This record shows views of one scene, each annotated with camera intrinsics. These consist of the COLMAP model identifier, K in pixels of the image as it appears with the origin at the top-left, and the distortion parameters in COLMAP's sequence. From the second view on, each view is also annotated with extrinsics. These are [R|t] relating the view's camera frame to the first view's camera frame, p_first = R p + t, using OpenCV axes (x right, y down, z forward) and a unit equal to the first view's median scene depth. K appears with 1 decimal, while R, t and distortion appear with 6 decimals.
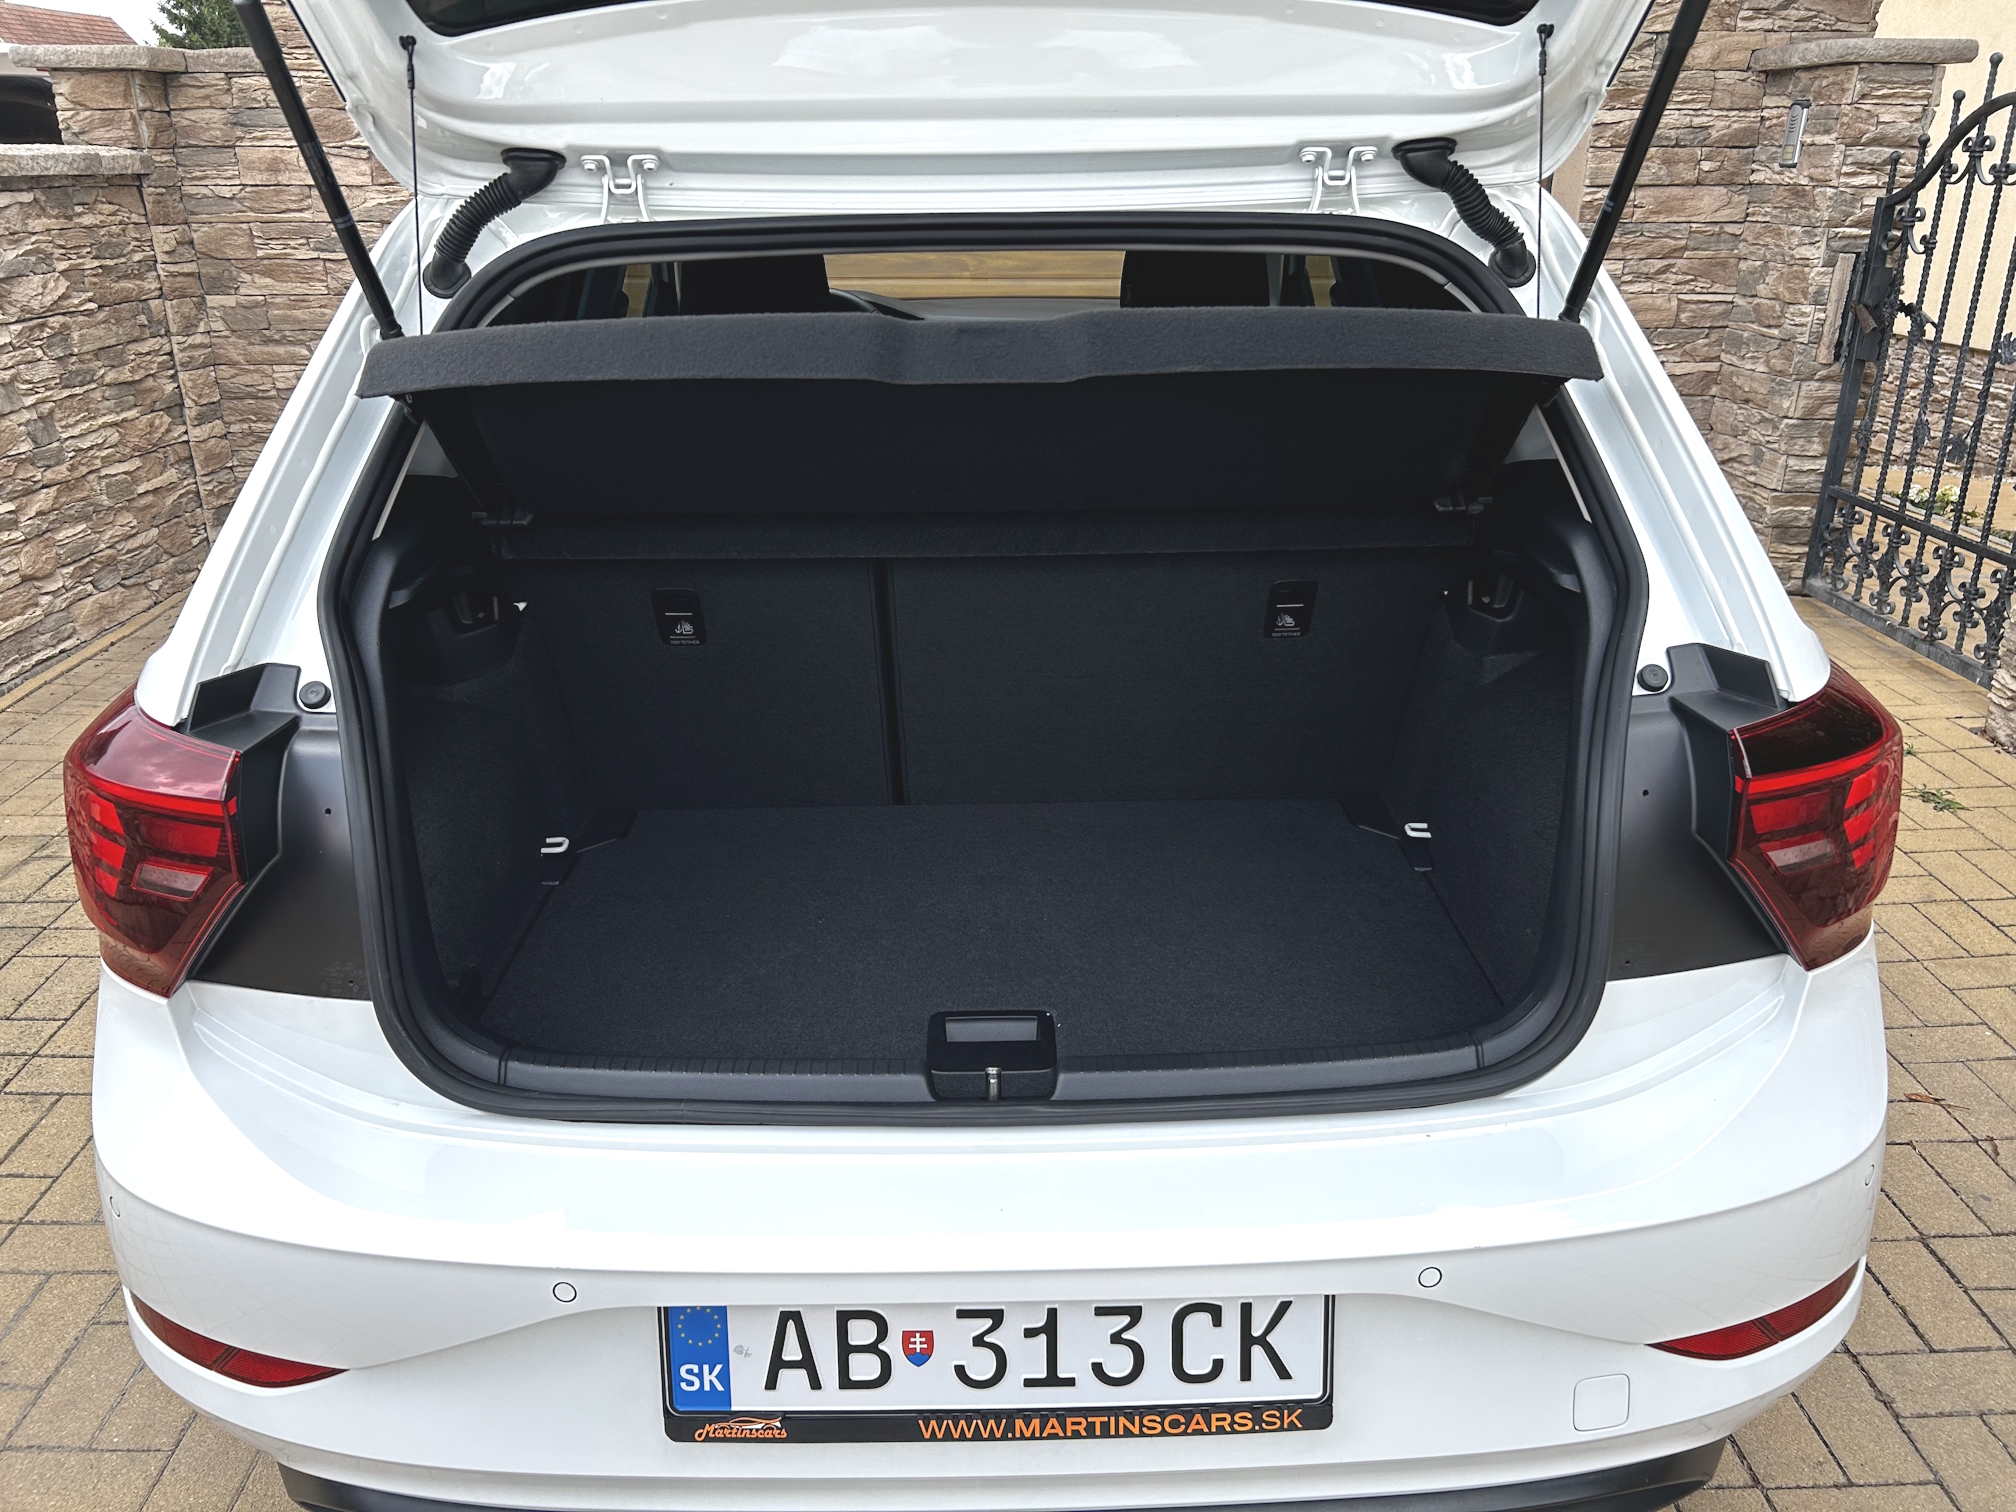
lens RADIAL K [[1521.7, 0, 995.2], [0, 1521.7, 763.2], [0, 0, 1]] dist [0.032268, -0.046667]
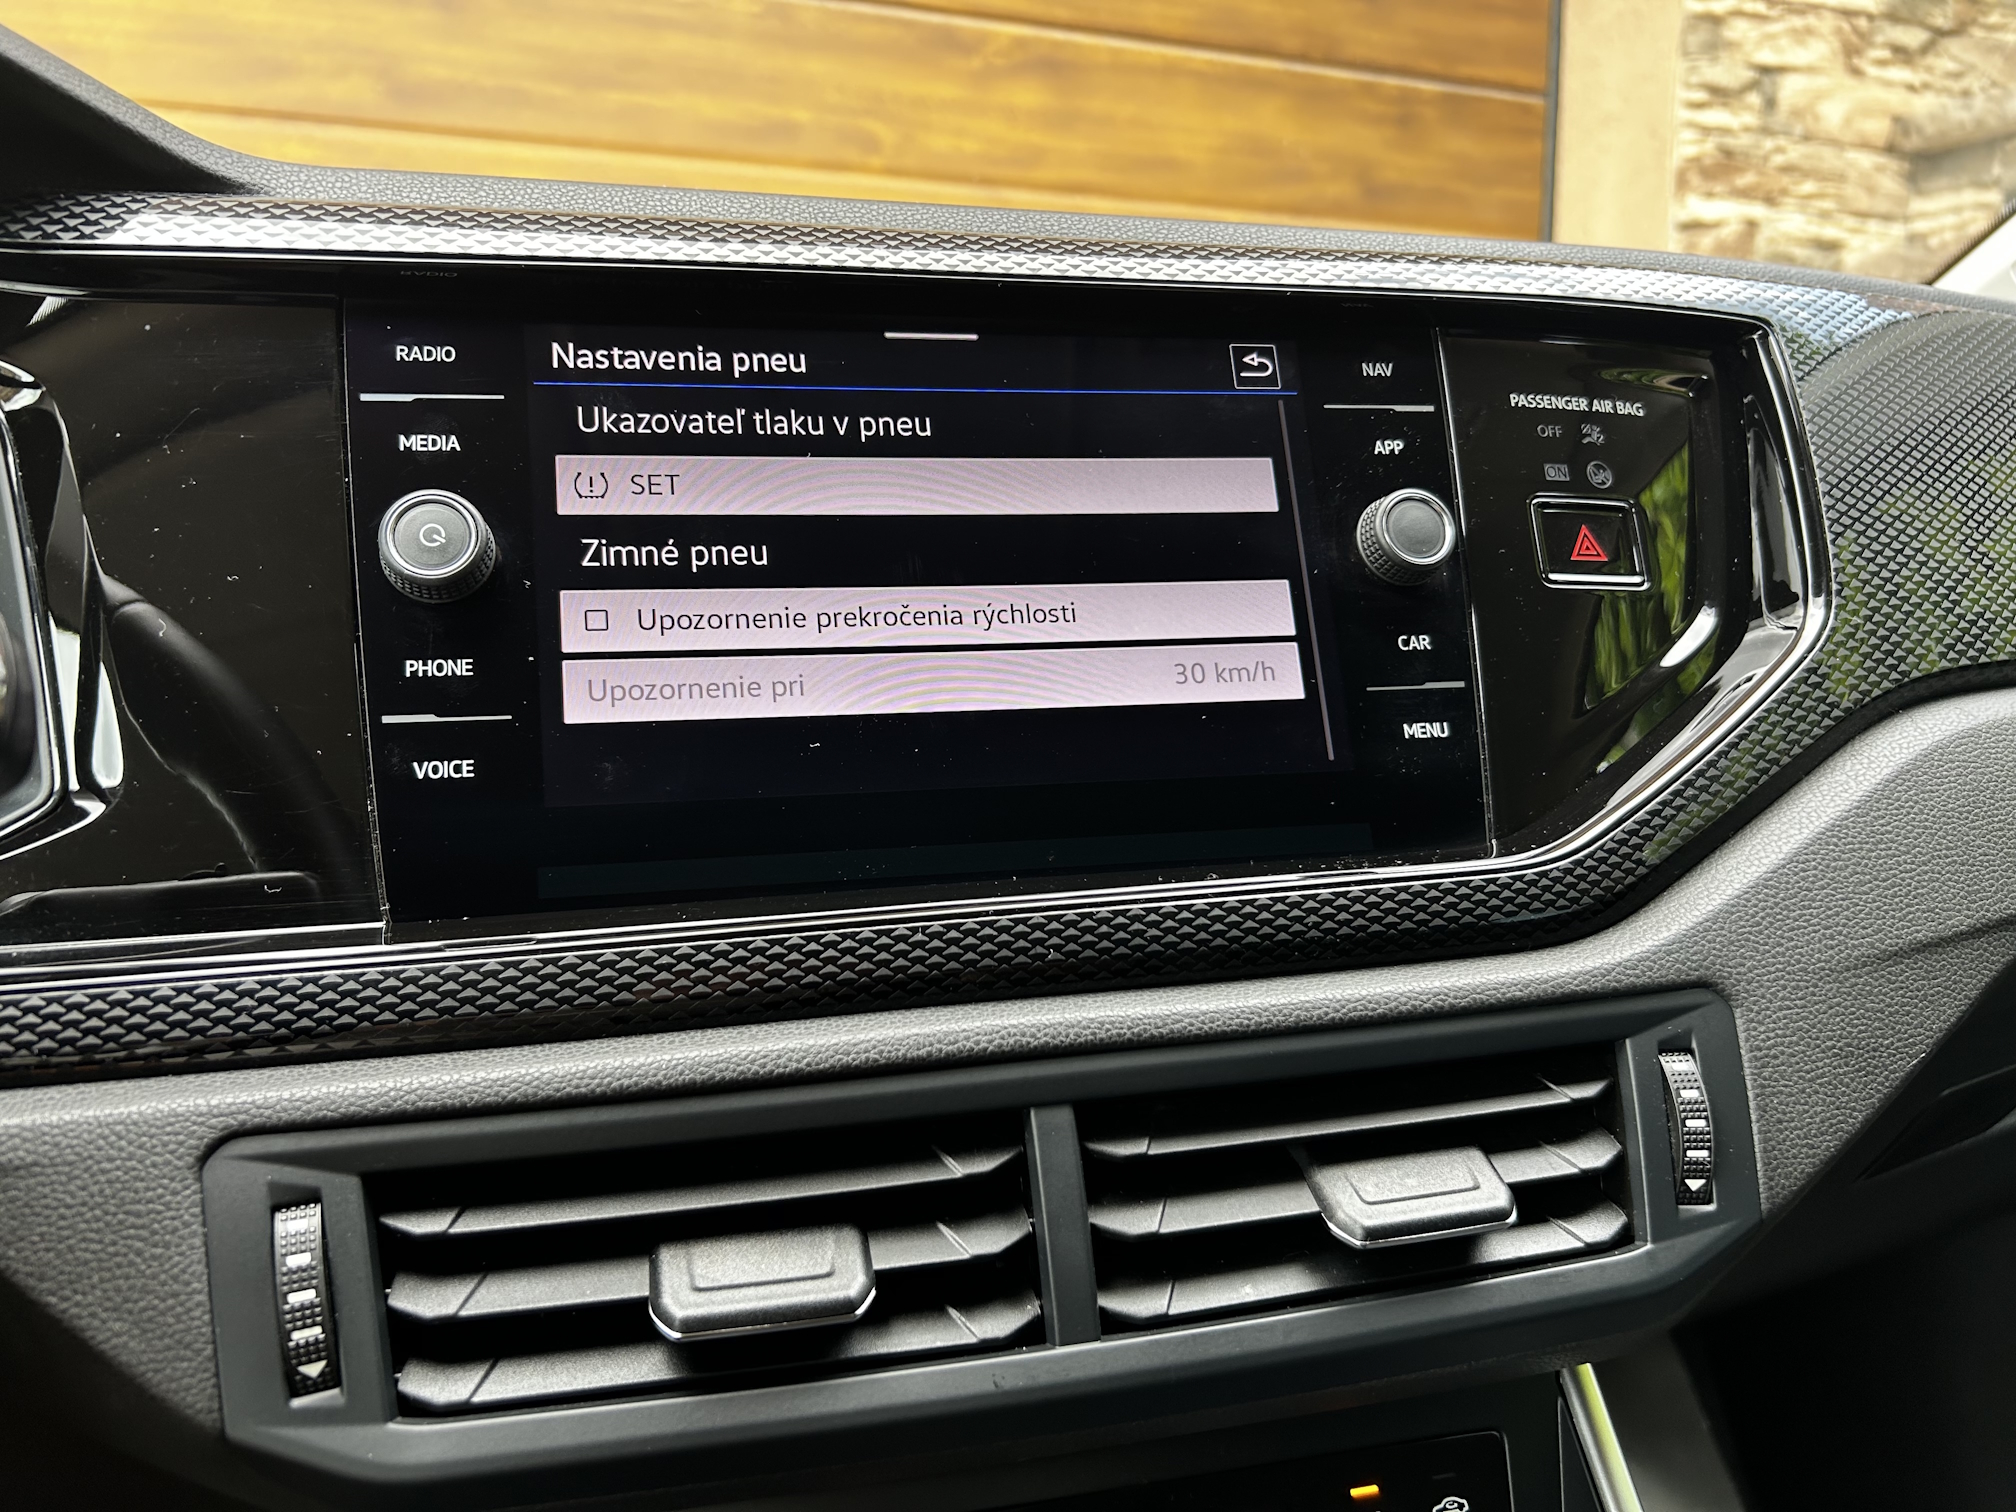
lens RADIAL K [[1521.7, 0, 1000.6], [0, 1521.7, 770.7], [0, 0, 1]] dist [0.032268, -0.046667]
pose [[0.930825, -0.054653, 0.361355, -0.028344], [0.130246, 0.973441, -0.188279, -0.190508], [-0.341468, 0.222320, 0.913221, 0.733559]]
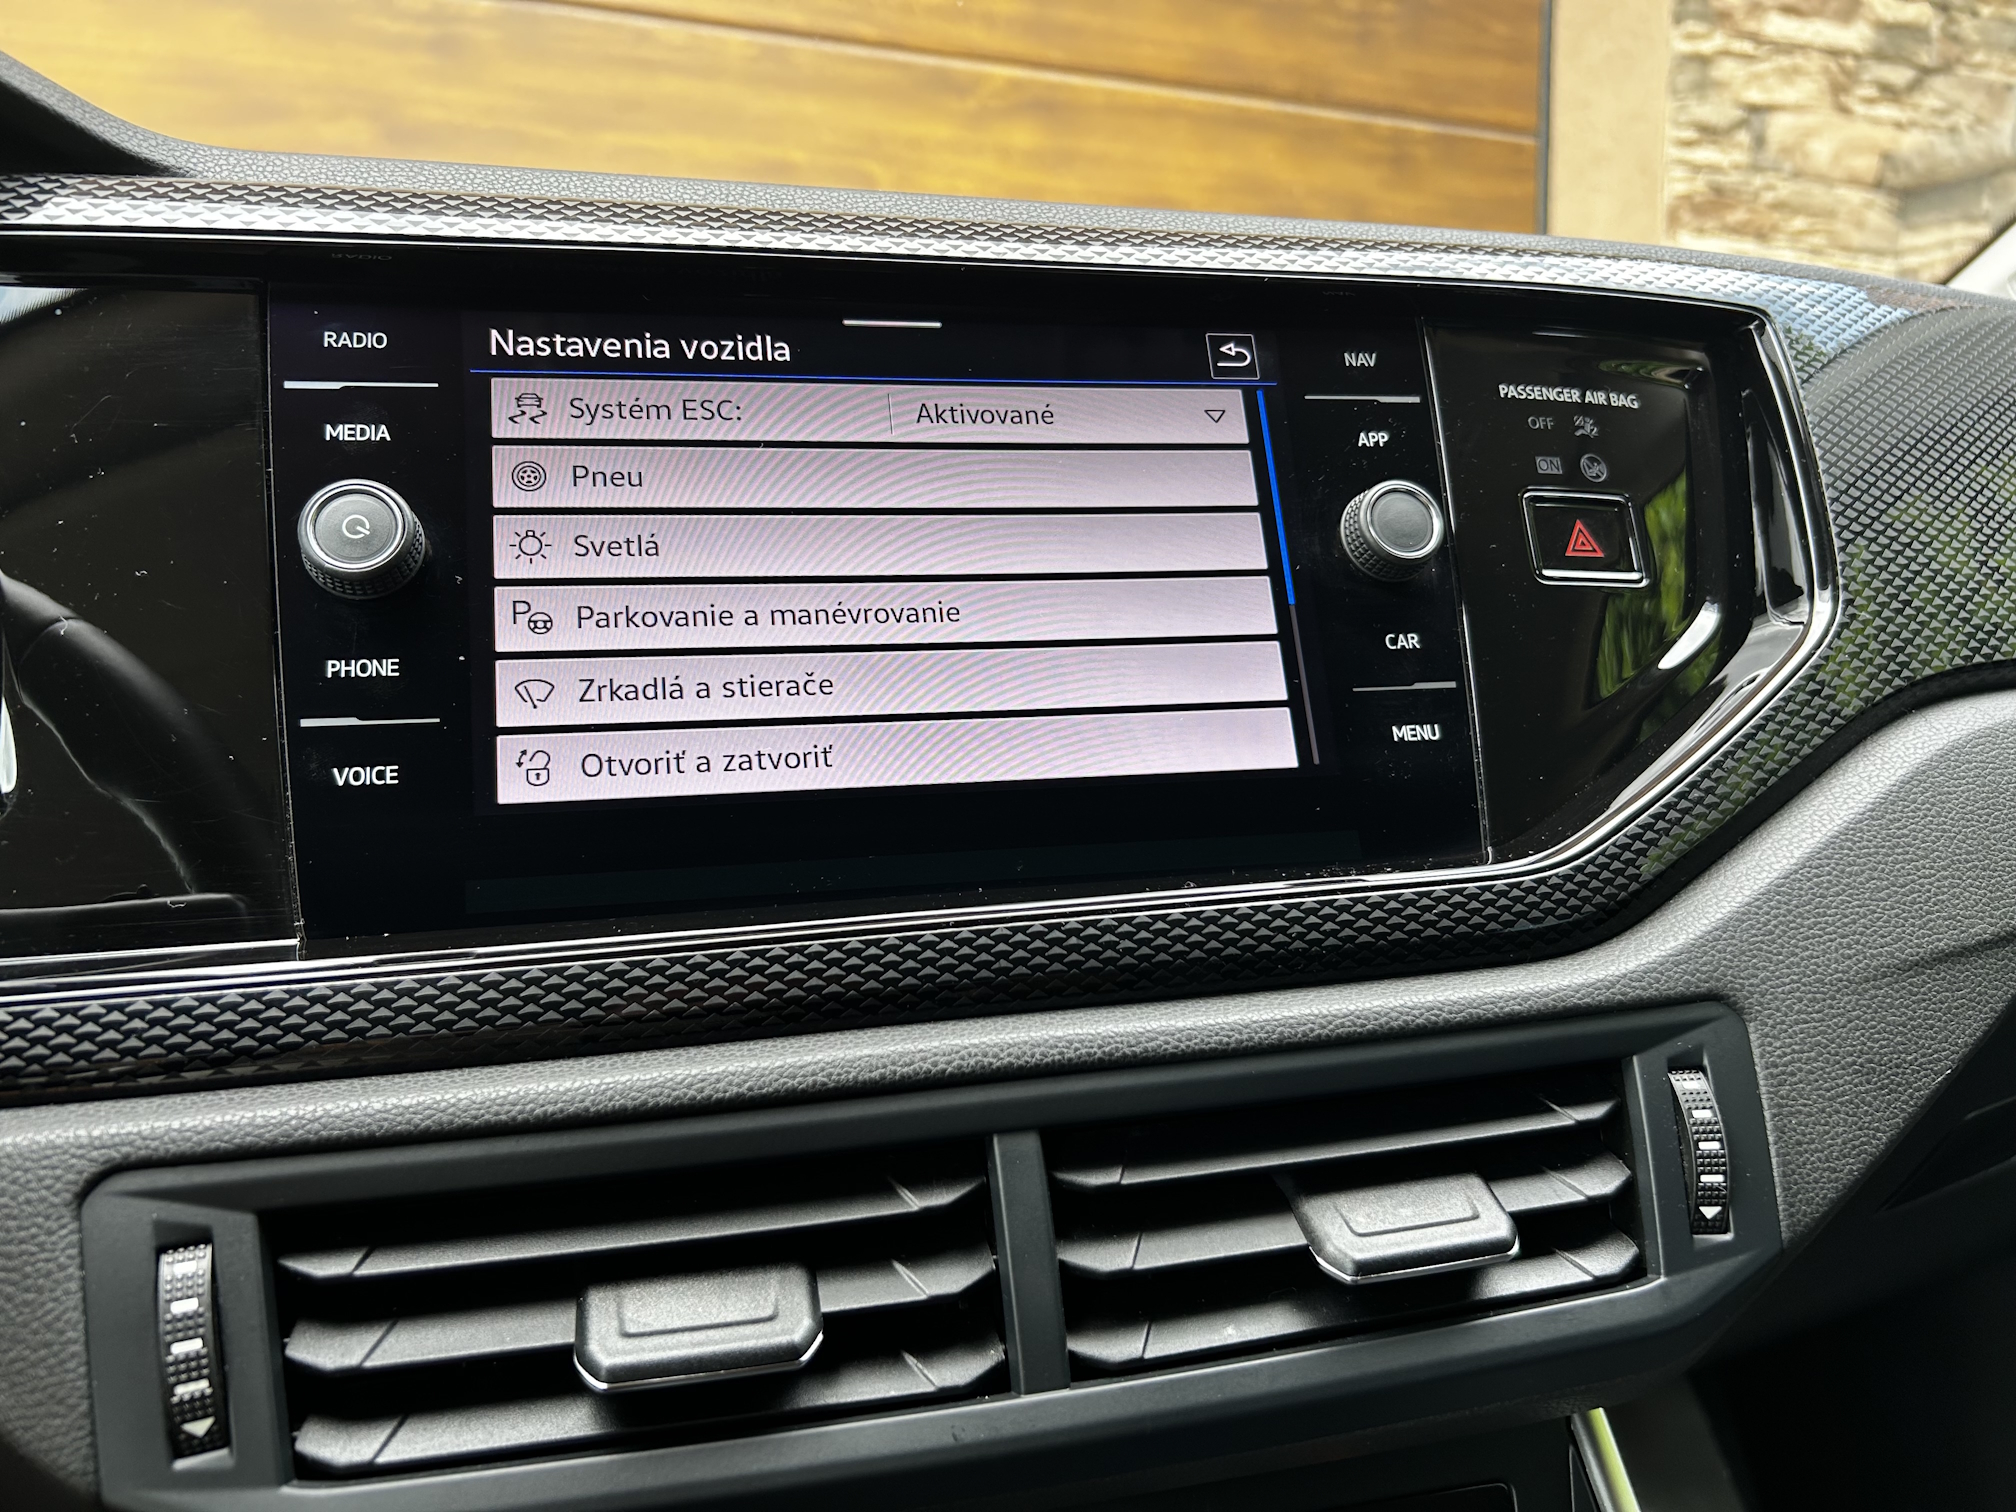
lens RADIAL K [[1521.7, 0, 1015.8], [0, 1521.7, 760.1], [0, 0, 1]] dist [0.032268, -0.046667]
pose [[0.928289, -0.048779, 0.368646, -0.024788], [0.138400, 0.965459, -0.220756, -0.189316], [-0.345145, 0.255946, 0.902976, 0.737581]]
